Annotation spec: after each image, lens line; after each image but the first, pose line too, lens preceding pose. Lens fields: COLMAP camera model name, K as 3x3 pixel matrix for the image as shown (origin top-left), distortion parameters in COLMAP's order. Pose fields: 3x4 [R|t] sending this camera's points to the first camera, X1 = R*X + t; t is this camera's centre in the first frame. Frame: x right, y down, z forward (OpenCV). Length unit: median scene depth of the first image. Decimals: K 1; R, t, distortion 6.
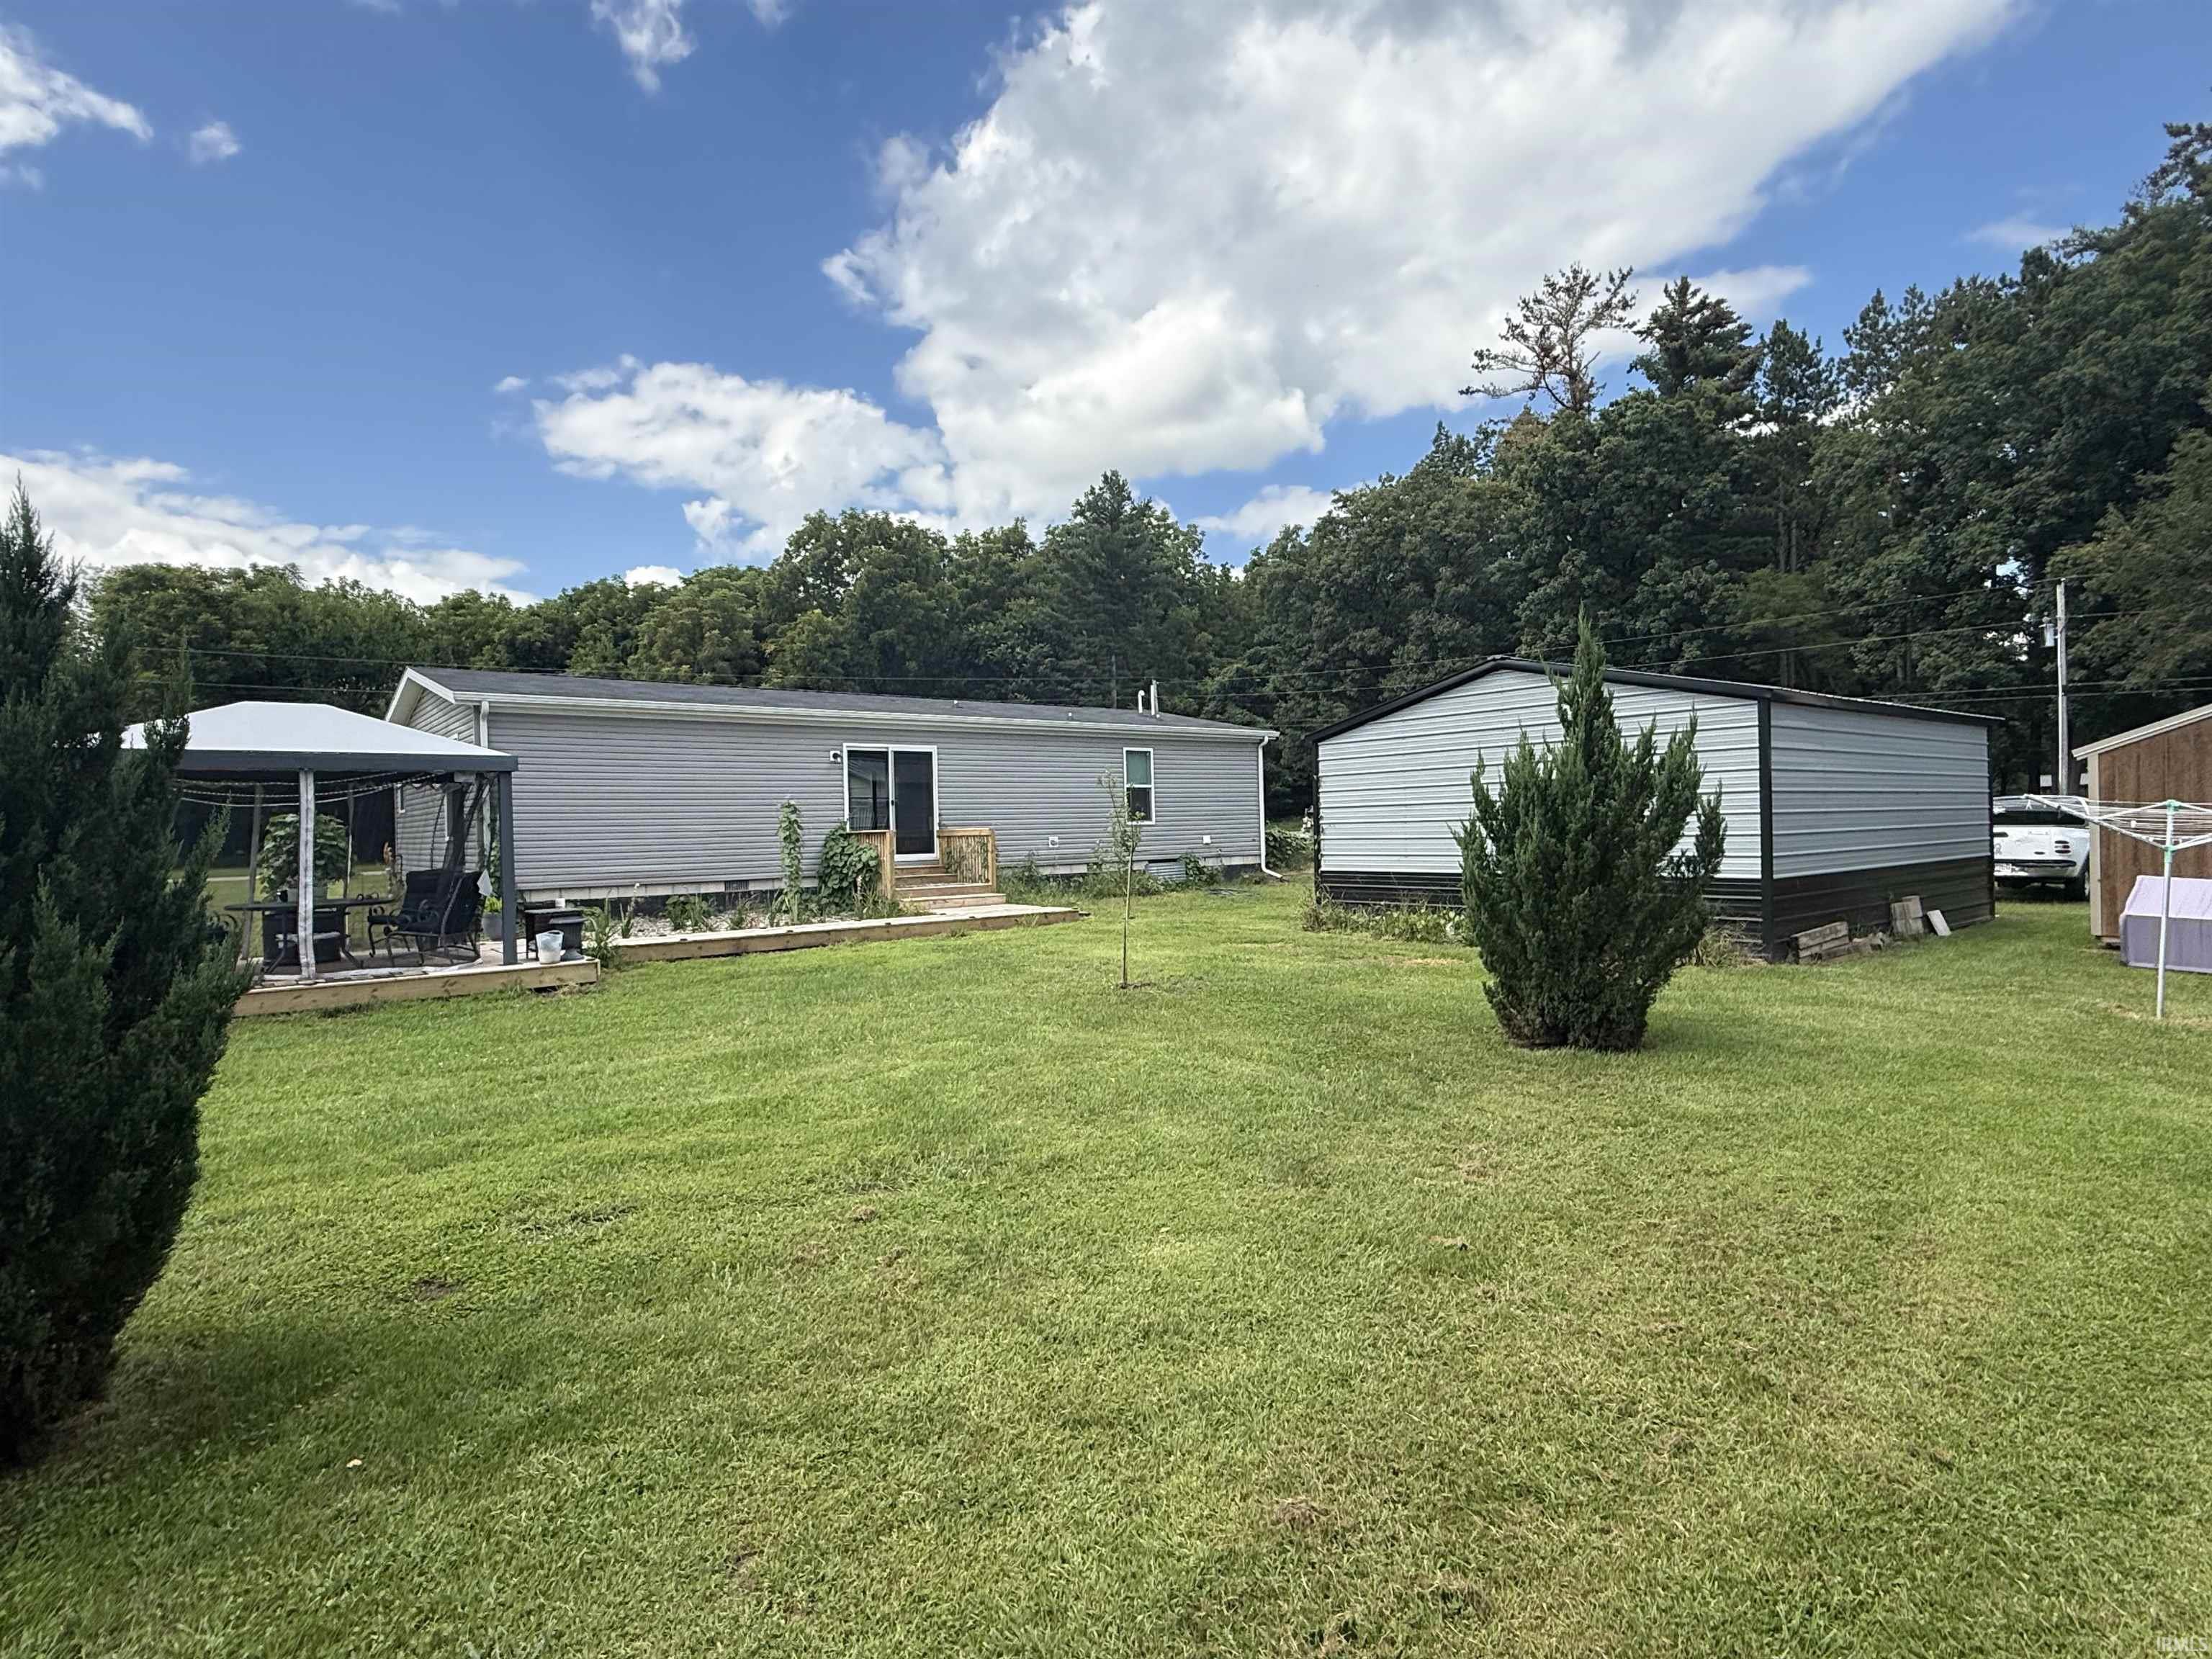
lens RADIAL K [[1142.8, 0, 1105.6], [0, 1142.8, 834.9], [0, 0, 1]] dist [-0.006540, 0.008790]
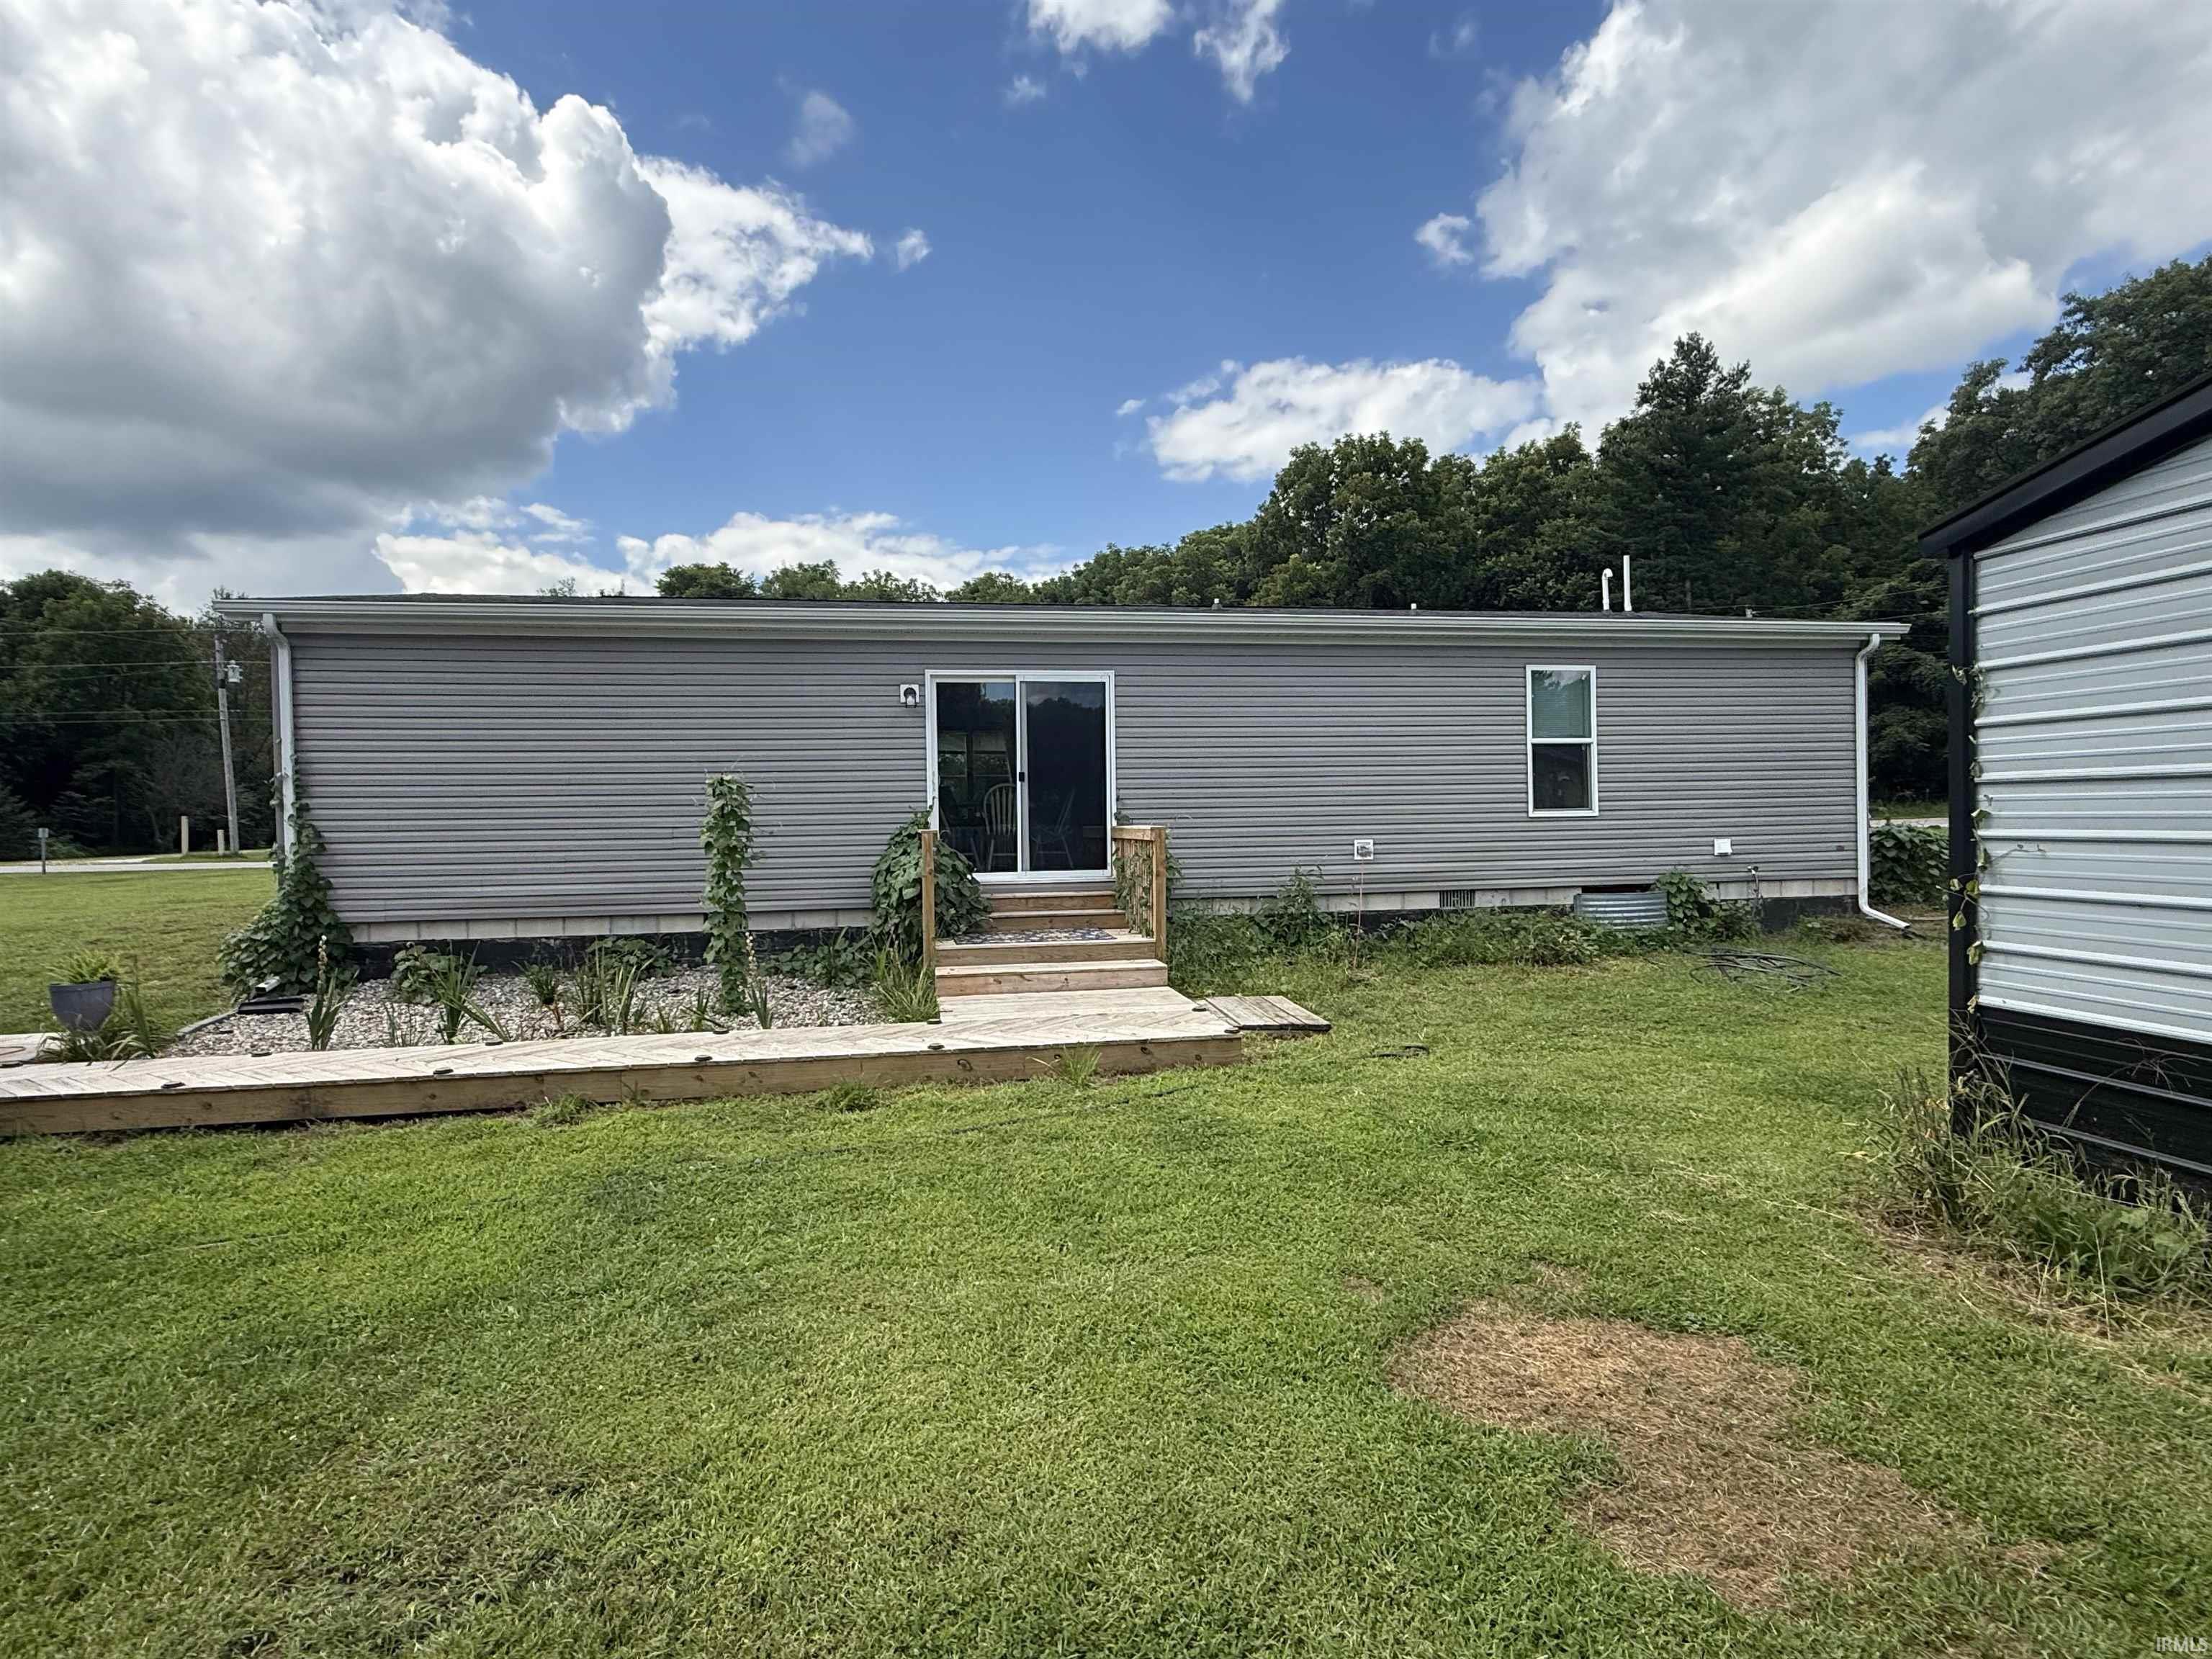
lens RADIAL K [[1142.8, 0, 1105.6], [0, 1142.8, 834.9], [0, 0, 1]] dist [-0.006540, 0.008790]
pose [[0.879127, 0.016181, -0.476312, 0.033979], [-0.006285, 0.999730, 0.022362, -0.003959], [0.476546, -0.016665, 0.878992, 0.166255]]
